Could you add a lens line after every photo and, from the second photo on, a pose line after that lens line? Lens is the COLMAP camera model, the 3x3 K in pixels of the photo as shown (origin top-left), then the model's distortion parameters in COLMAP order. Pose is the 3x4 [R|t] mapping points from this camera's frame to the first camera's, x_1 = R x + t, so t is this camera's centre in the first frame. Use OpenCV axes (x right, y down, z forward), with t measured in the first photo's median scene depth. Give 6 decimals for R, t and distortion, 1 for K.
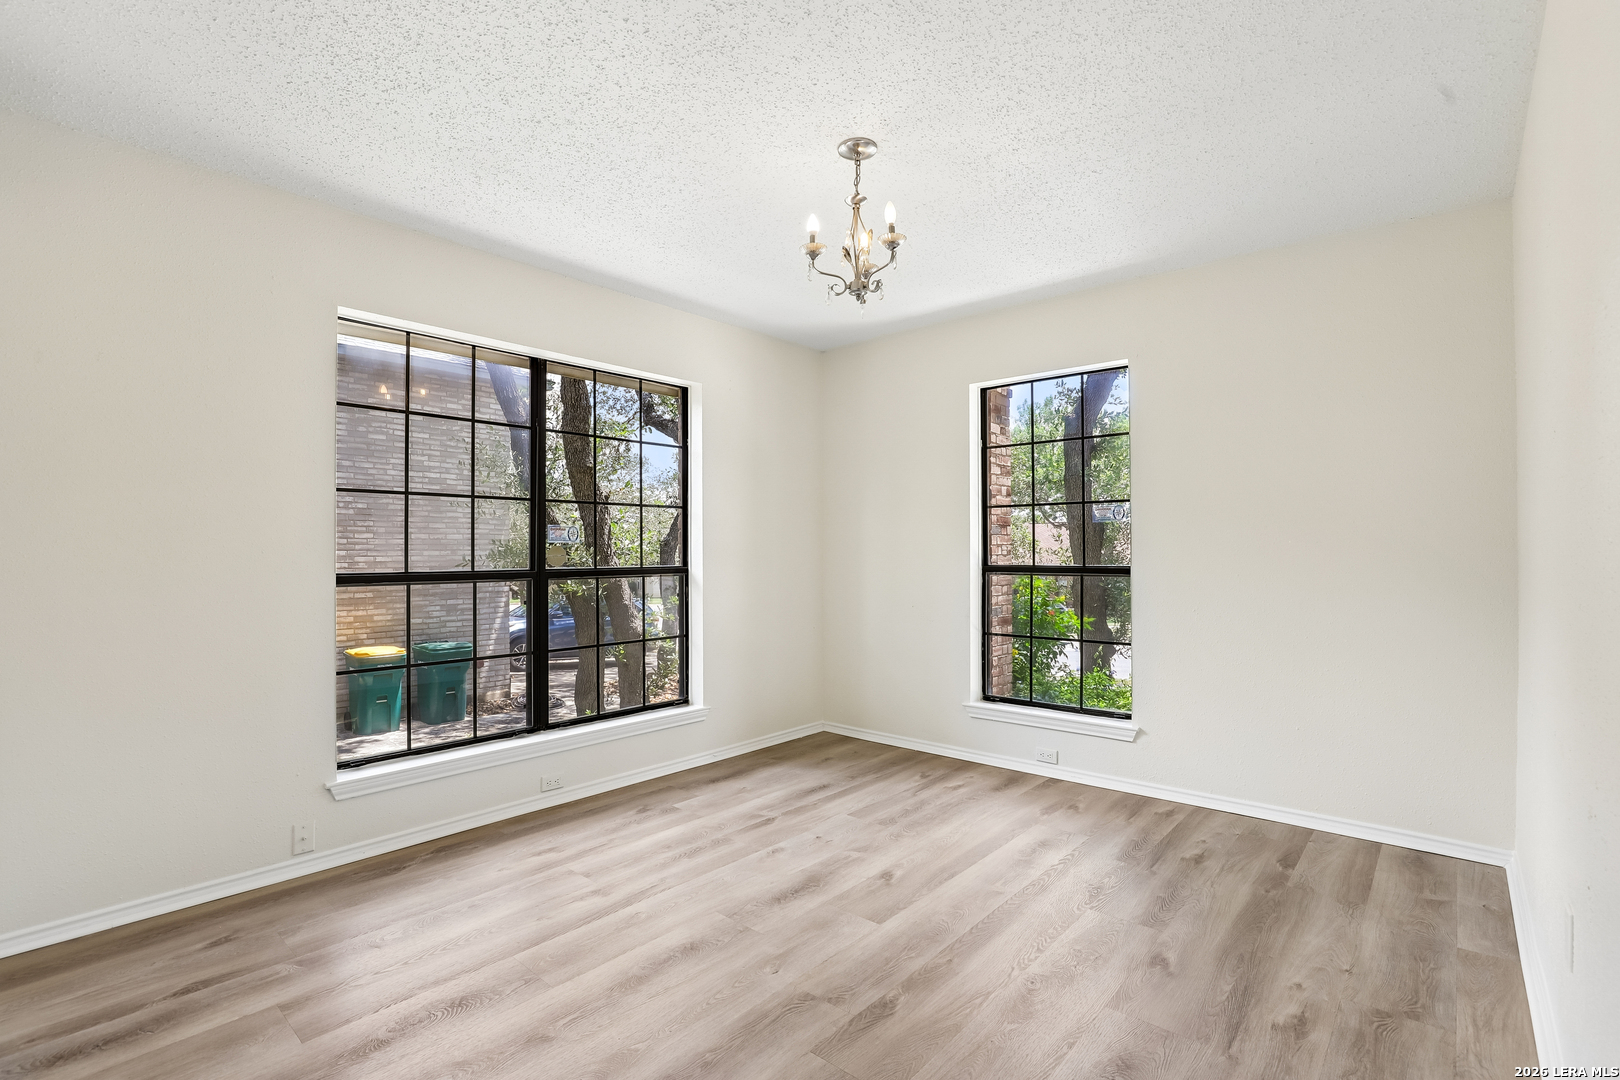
lens RADIAL K [[747.9, 0, 805.8], [0, 747.9, 547.9], [0, 0, 1]] dist [-0.030822, 0.003140]
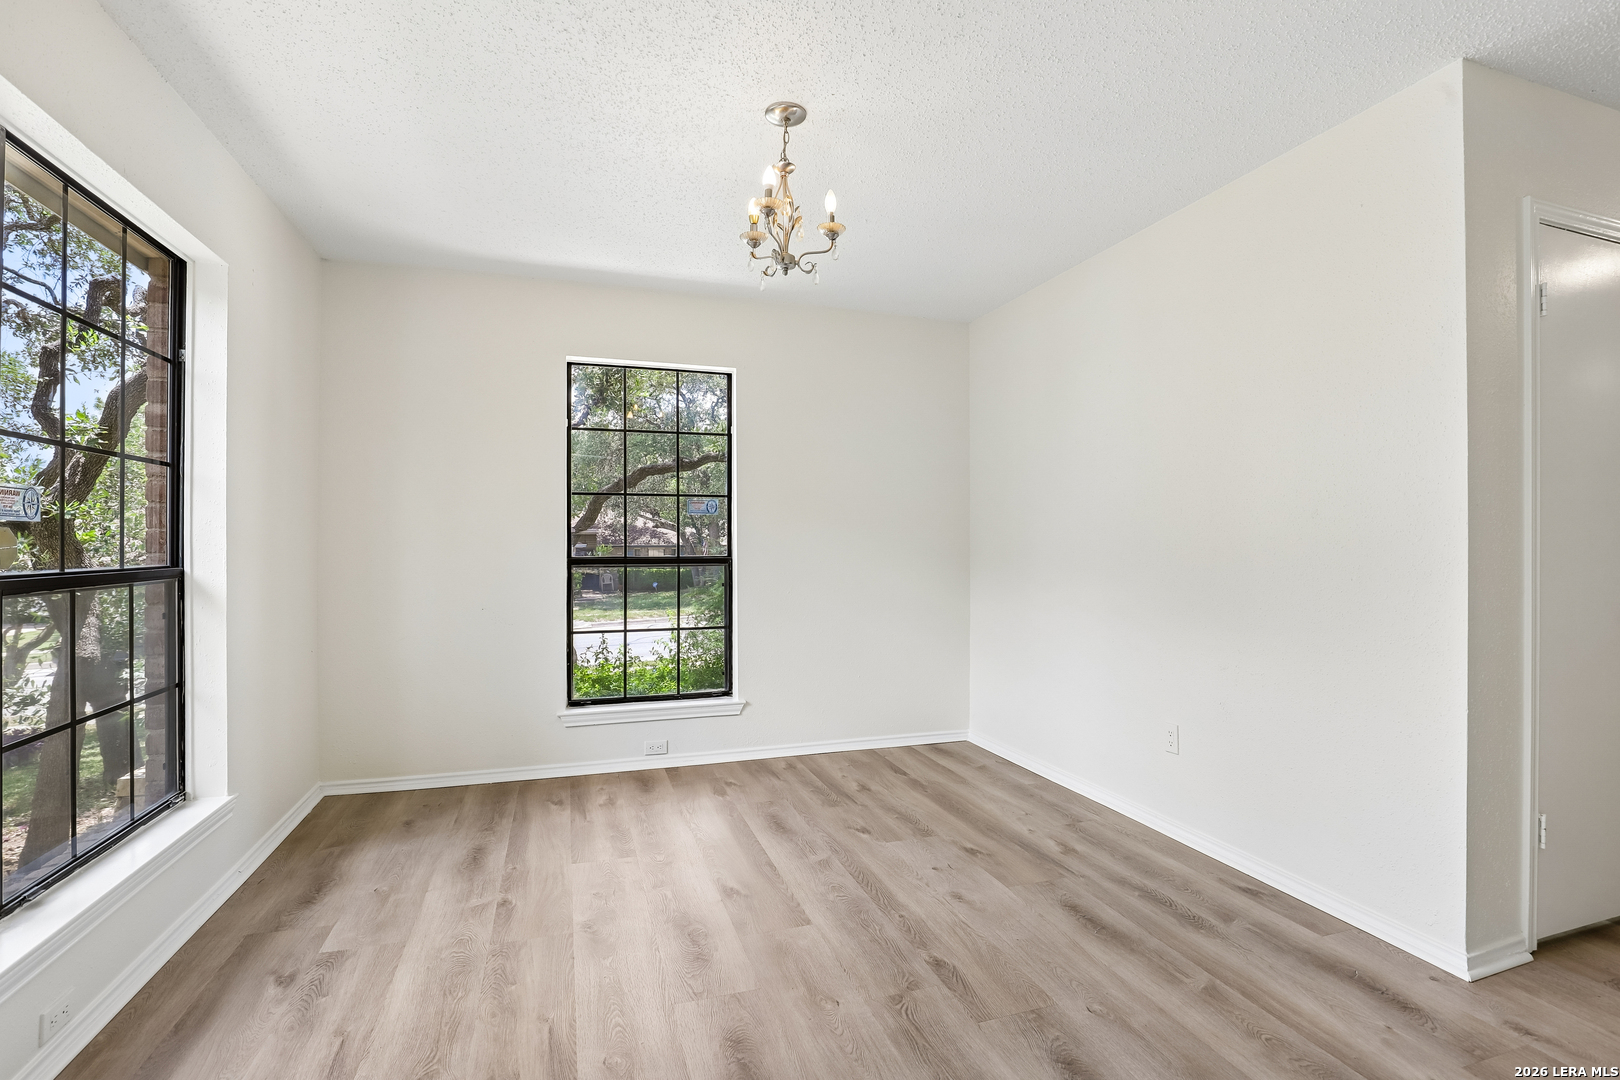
lens RADIAL K [[774.7, 0, 823.9], [0, 774.7, 537.3], [0, 0, 1]] dist [-0.028410, 0.001493]
pose [[0.497378, 0.010059, 0.867476, -0.582891], [-0.005448, 0.999949, -0.008471, 0.006744], [-0.867517, -0.000513, 0.497407, 0.367010]]
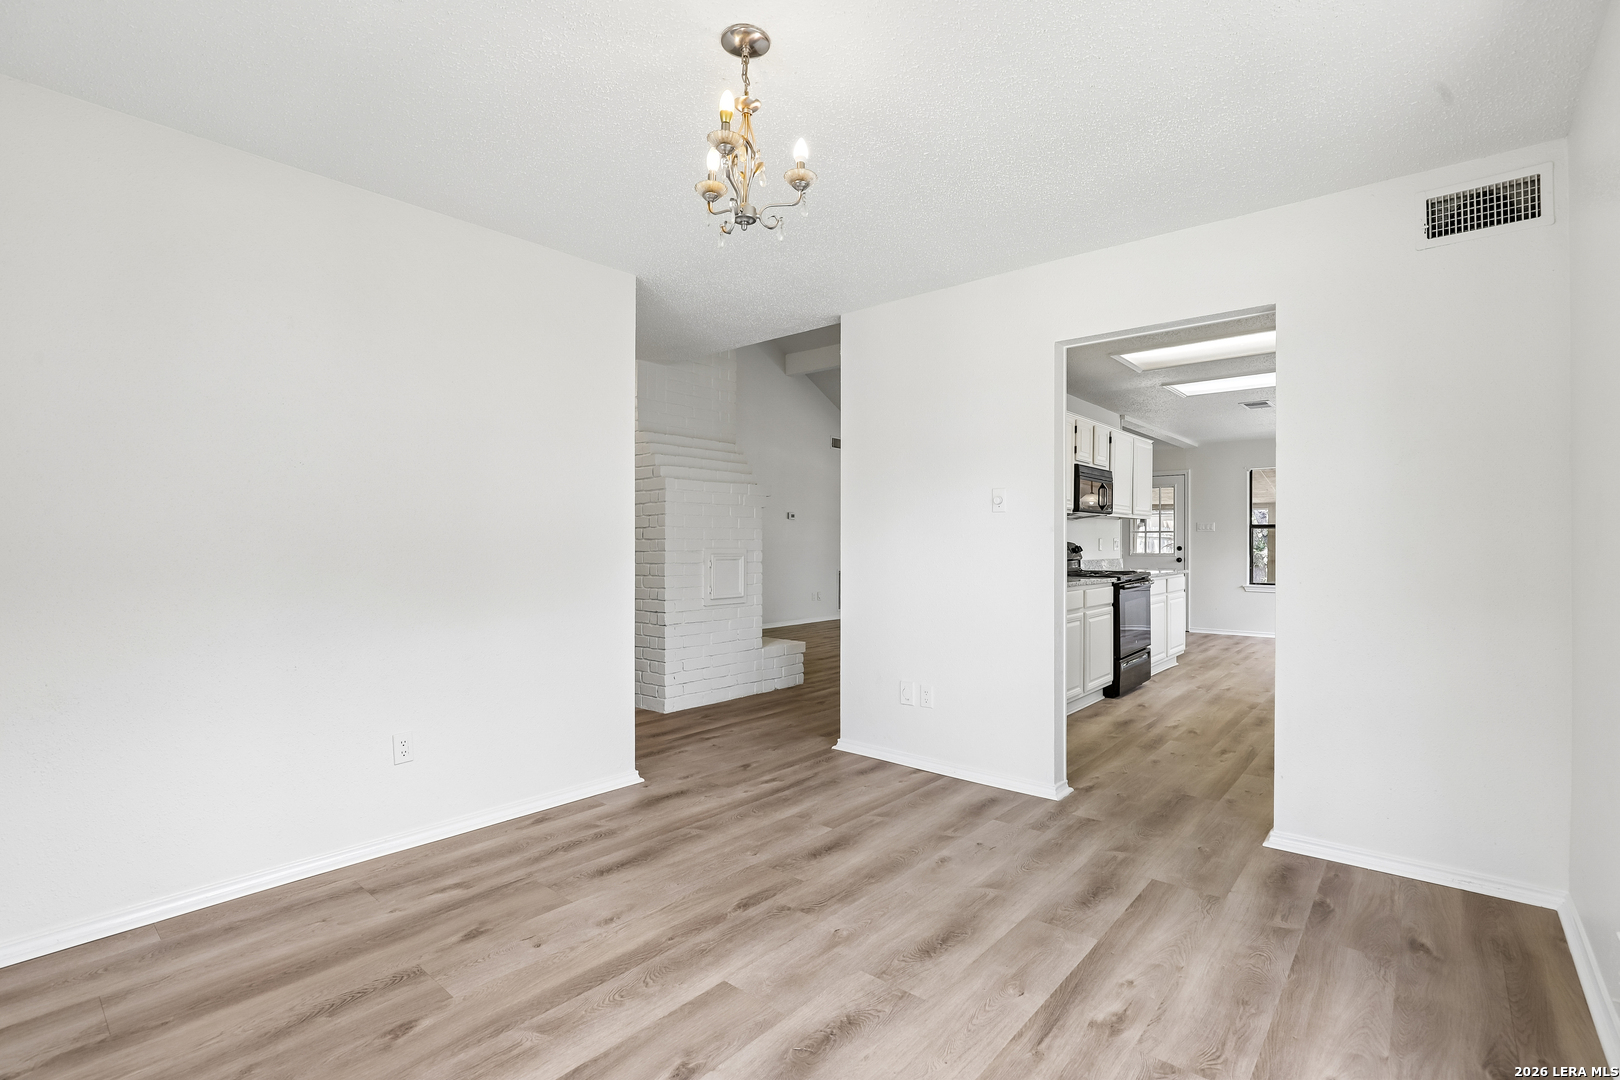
lens RADIAL K [[747.9, 0, 816.9], [0, 747.9, 539.8], [0, 0, 1]] dist [-0.030822, 0.003140]
pose [[-0.999605, 0.003495, -0.027884, 0.011540], [0.003754, 0.999950, -0.009243, 0.006771], [0.027851, -0.009344, -0.999568, 1.401514]]
